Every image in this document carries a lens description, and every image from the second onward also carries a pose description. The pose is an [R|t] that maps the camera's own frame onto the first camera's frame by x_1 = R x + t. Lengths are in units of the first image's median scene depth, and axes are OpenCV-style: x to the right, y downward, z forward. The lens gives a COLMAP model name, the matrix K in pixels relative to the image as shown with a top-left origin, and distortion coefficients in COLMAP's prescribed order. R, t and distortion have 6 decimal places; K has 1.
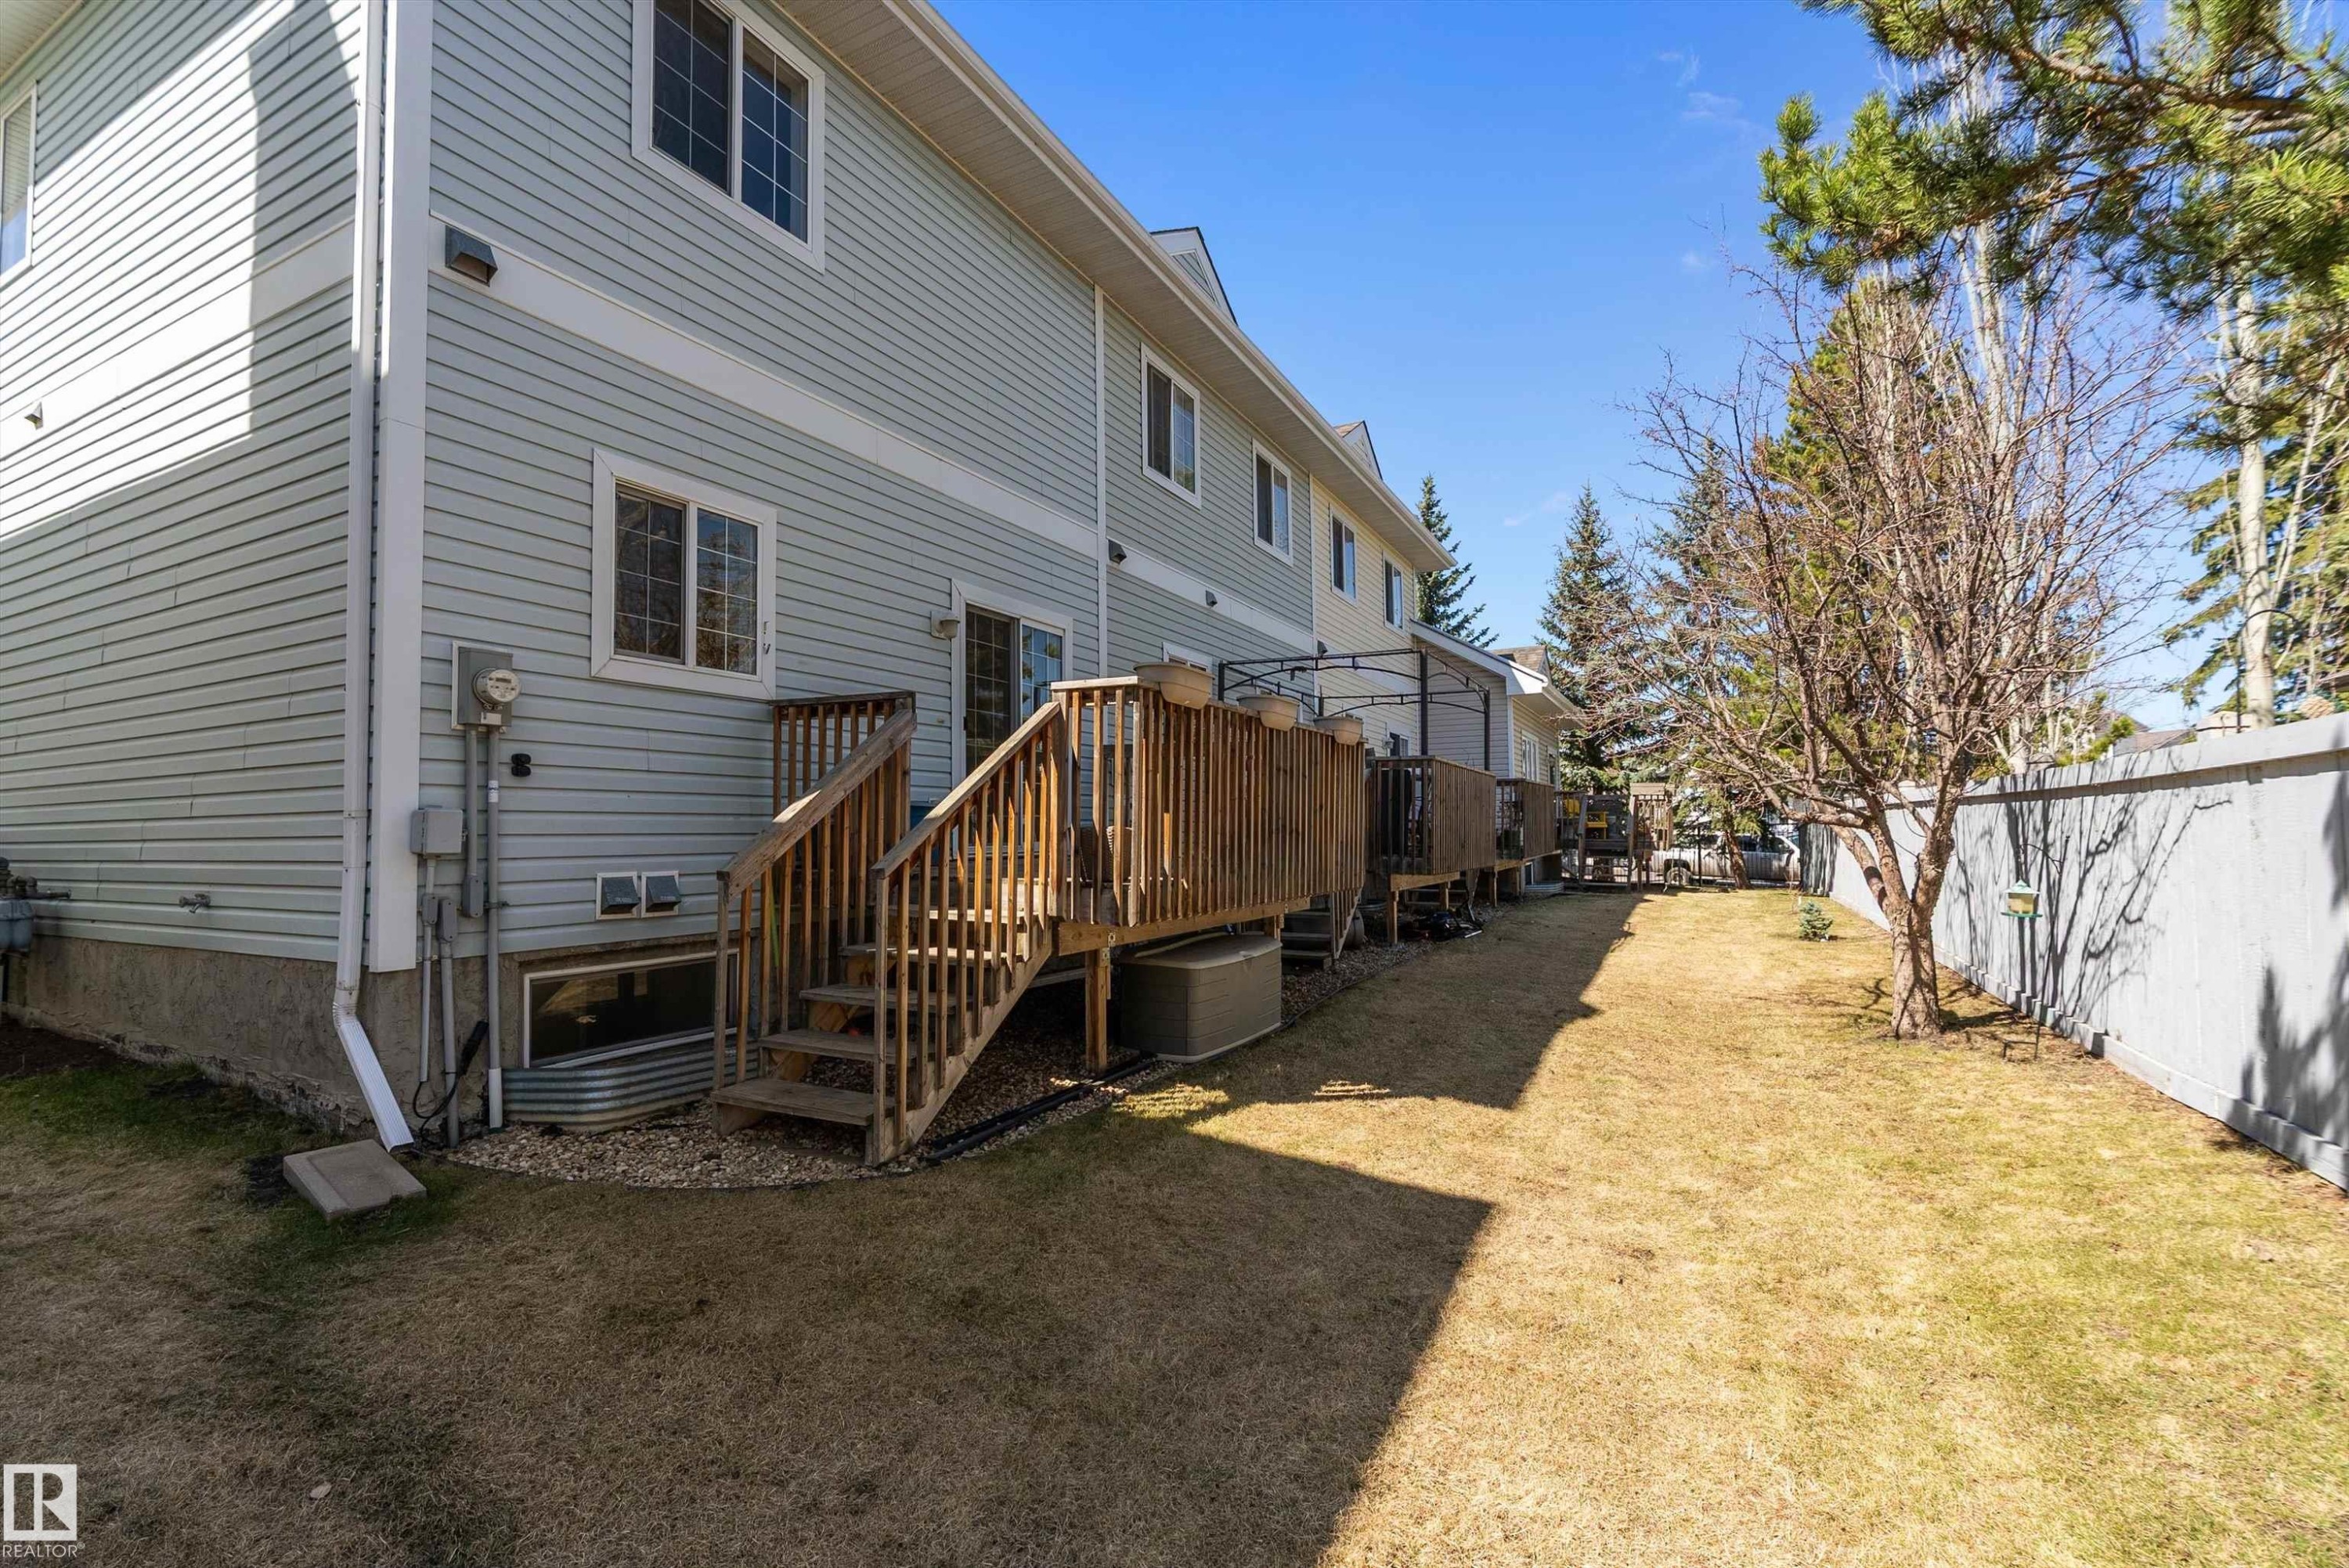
lens RADIAL K [[1031.3, 0, 1156.9], [0, 1031.3, 782.2], [0, 0, 1]] dist [-0.010131, 0.004385]
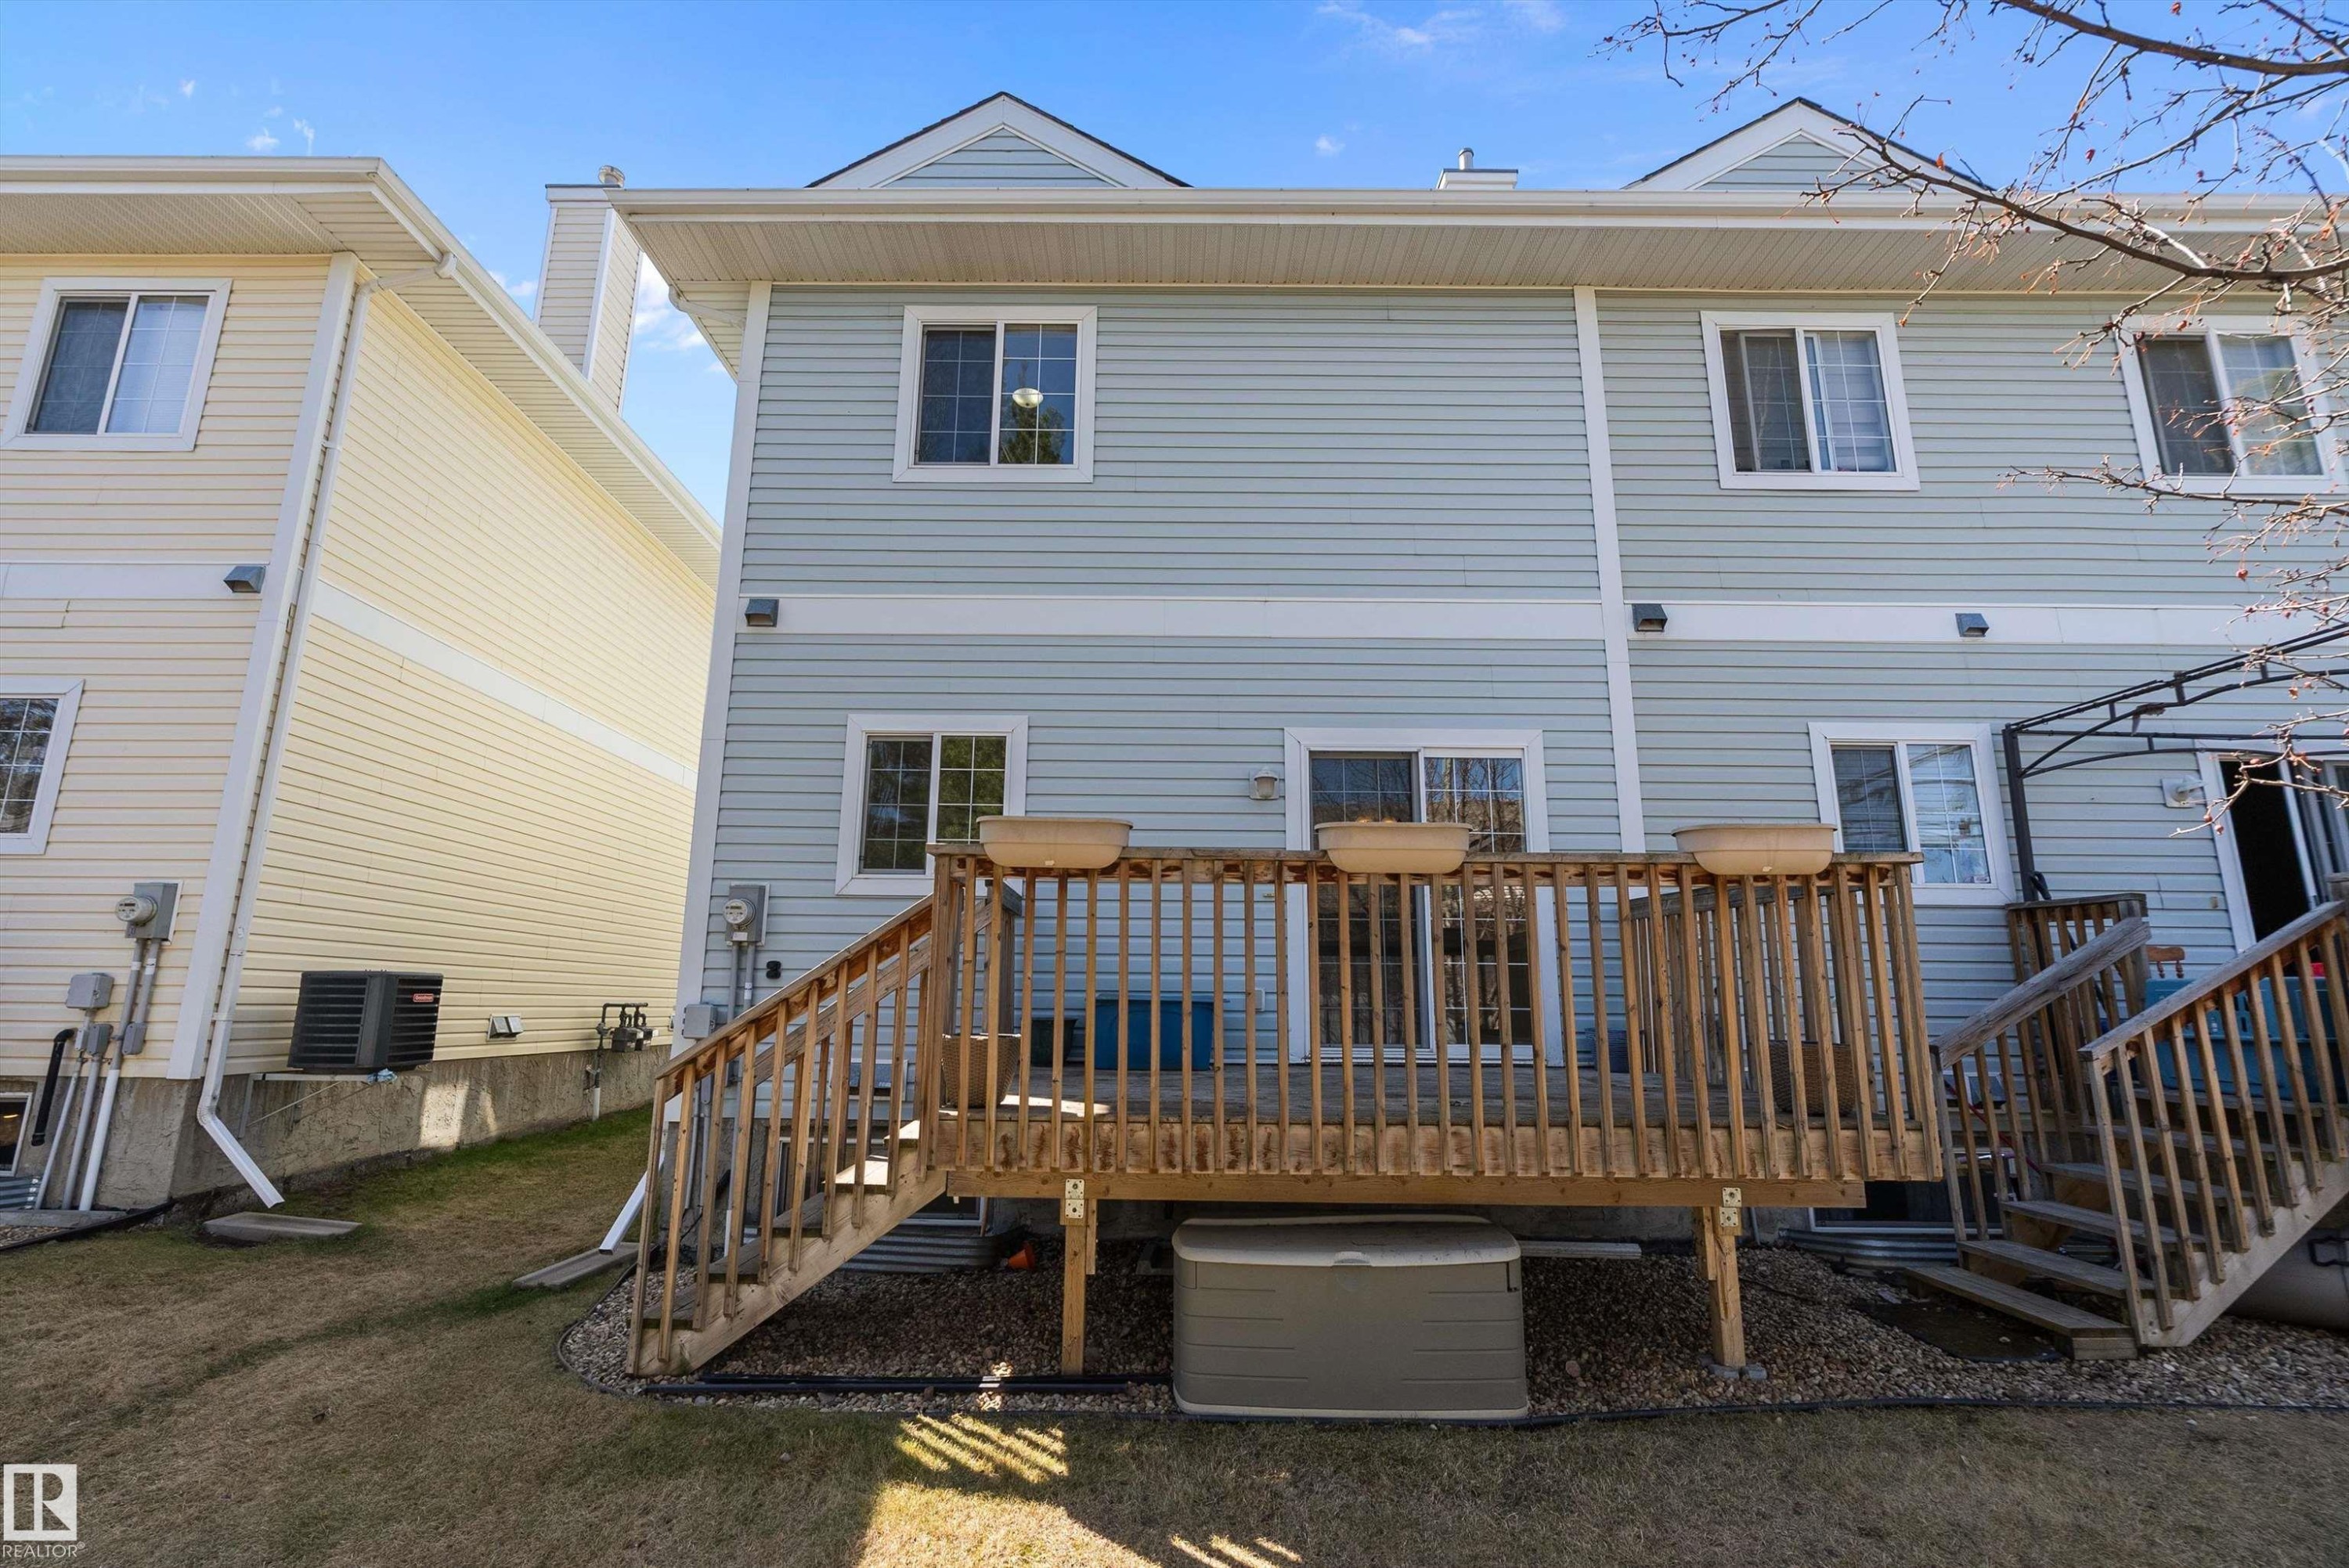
lens RADIAL K [[1031.3, 0, 1167.1], [0, 1031.3, 792.2], [0, 0, 1]] dist [-0.010131, 0.004385]
pose [[0.474605, -0.164925, -0.864610, 0.745956], [0.030985, 0.984811, -0.170845, 0.000663], [0.879653, 0.054294, 0.472506, 0.767720]]
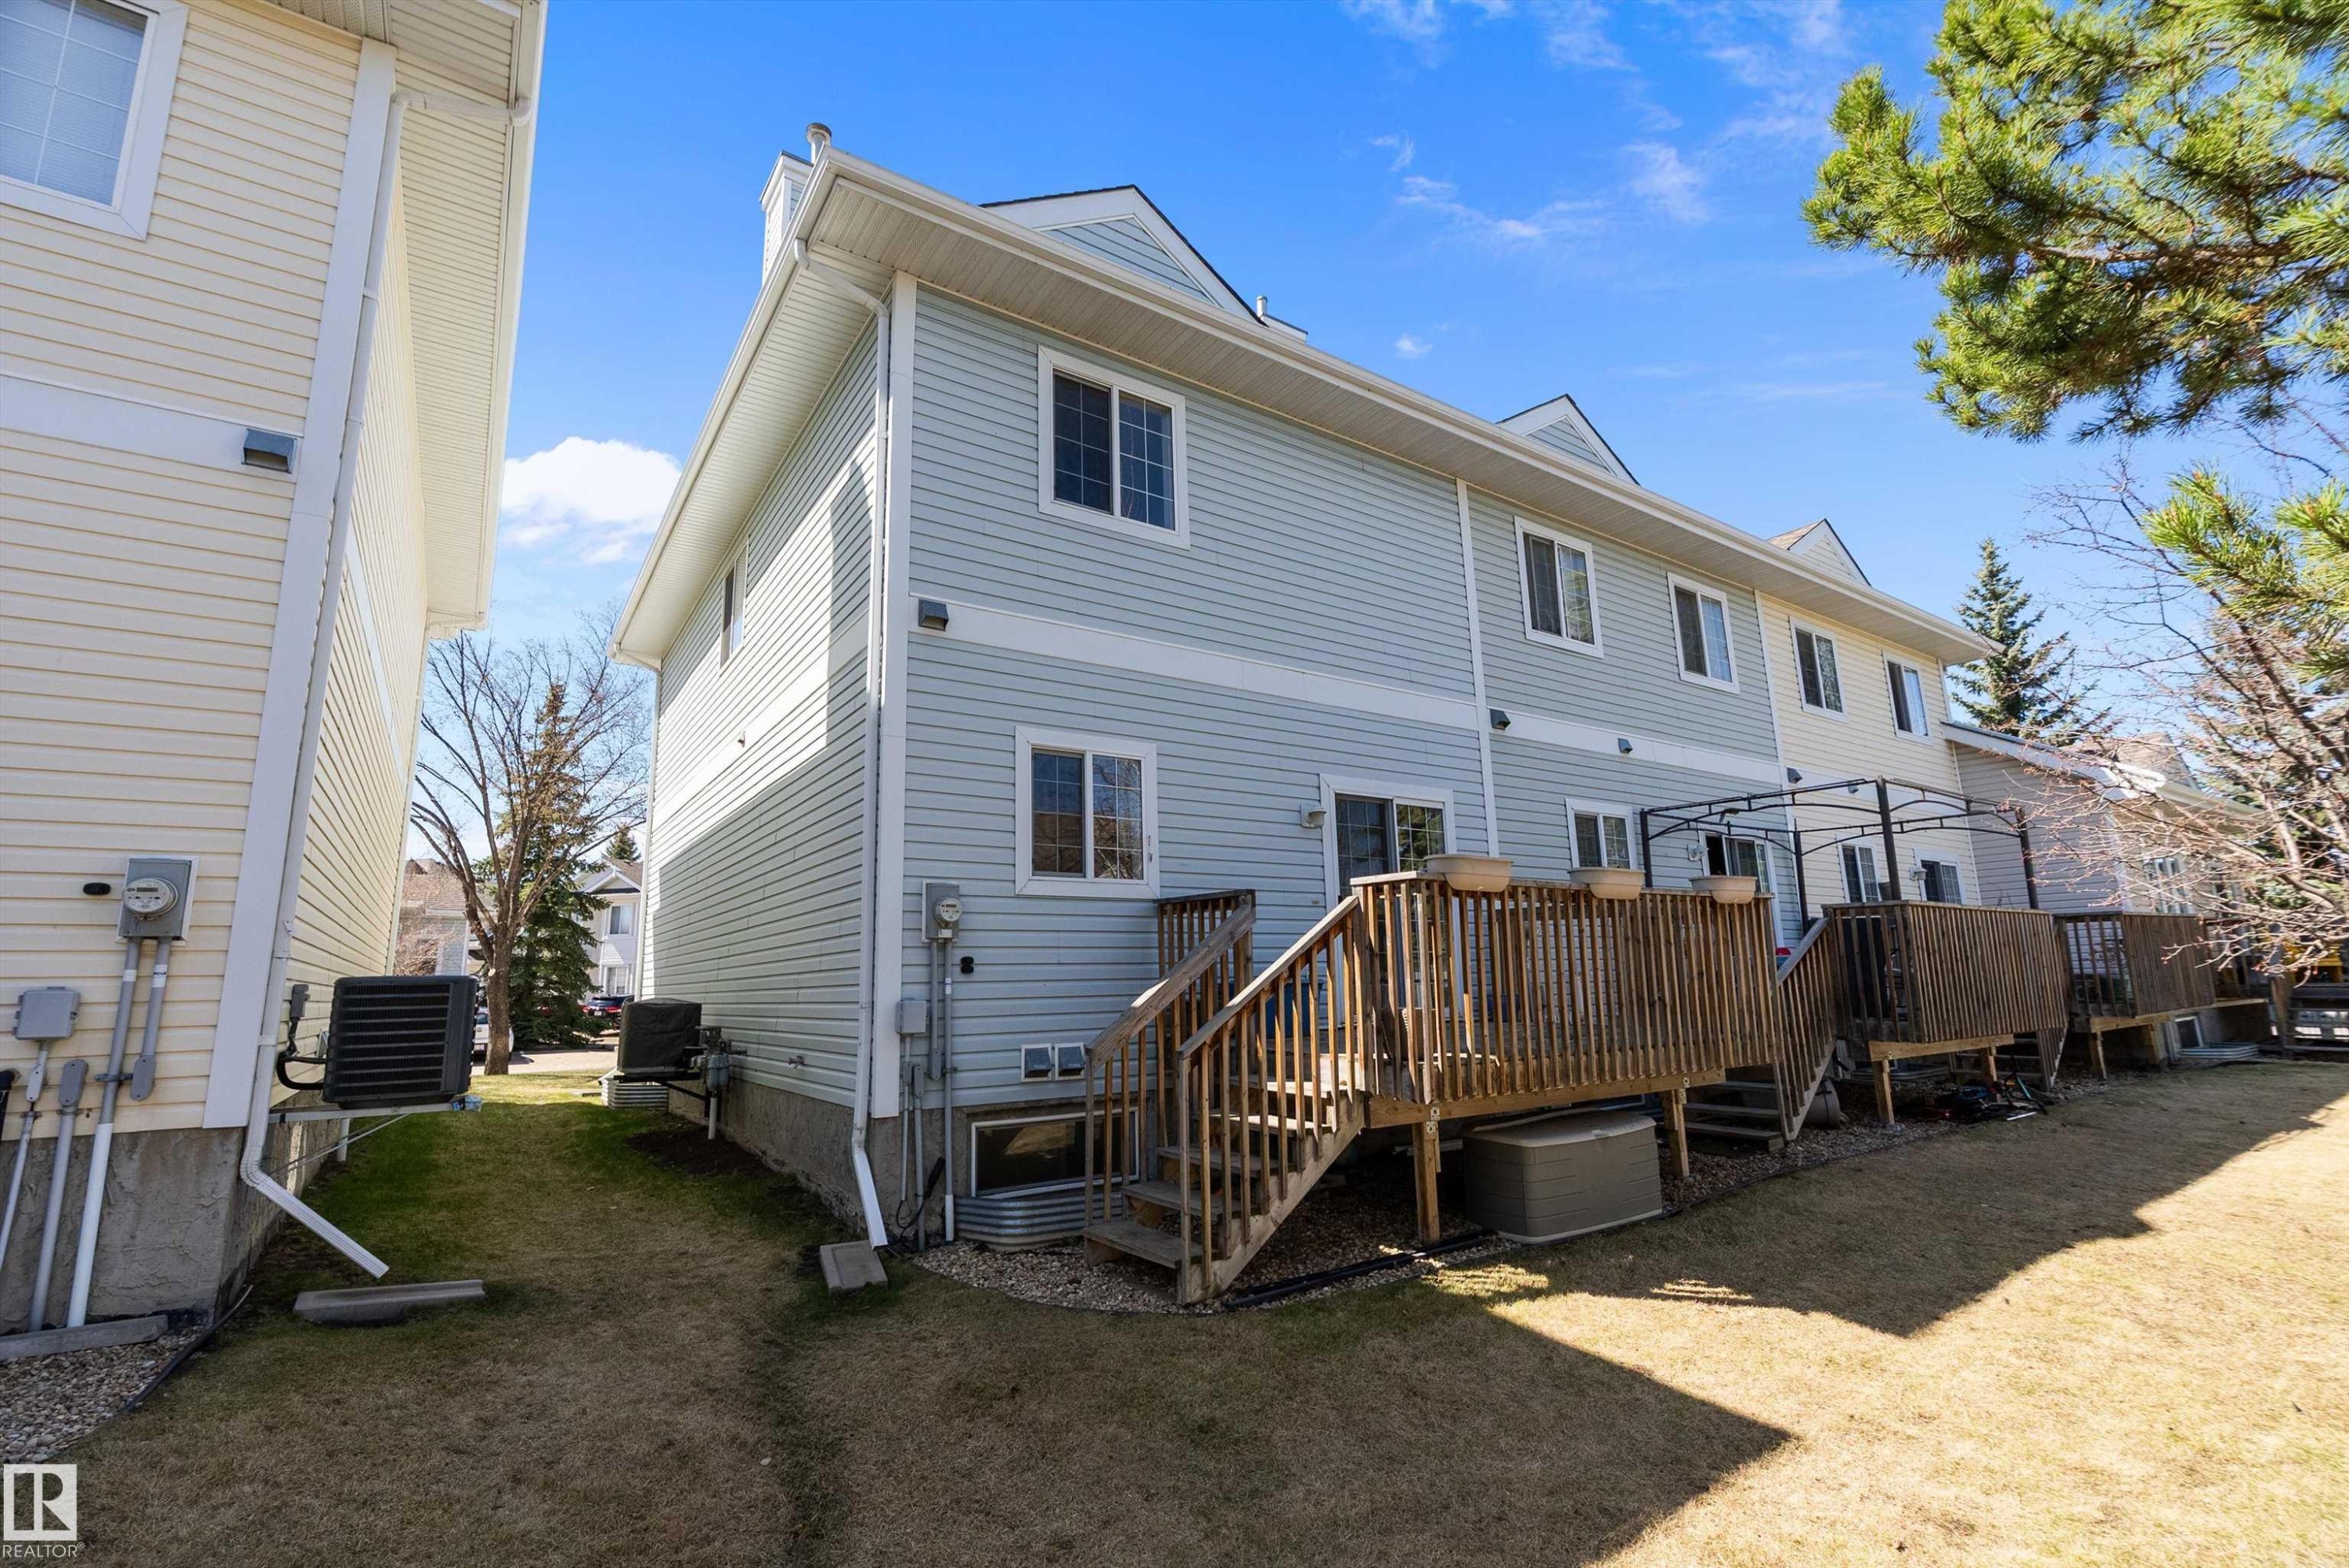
lens RADIAL K [[1031.3, 0, 1168.0], [0, 1031.3, 785.5], [0, 0, 1]] dist [-0.010131, 0.004385]
pose [[0.884849, -0.098771, -0.455287, 0.253196], [0.037291, 0.989148, -0.142112, -0.045593], [0.464383, 0.108770, 0.878930, -0.103606]]
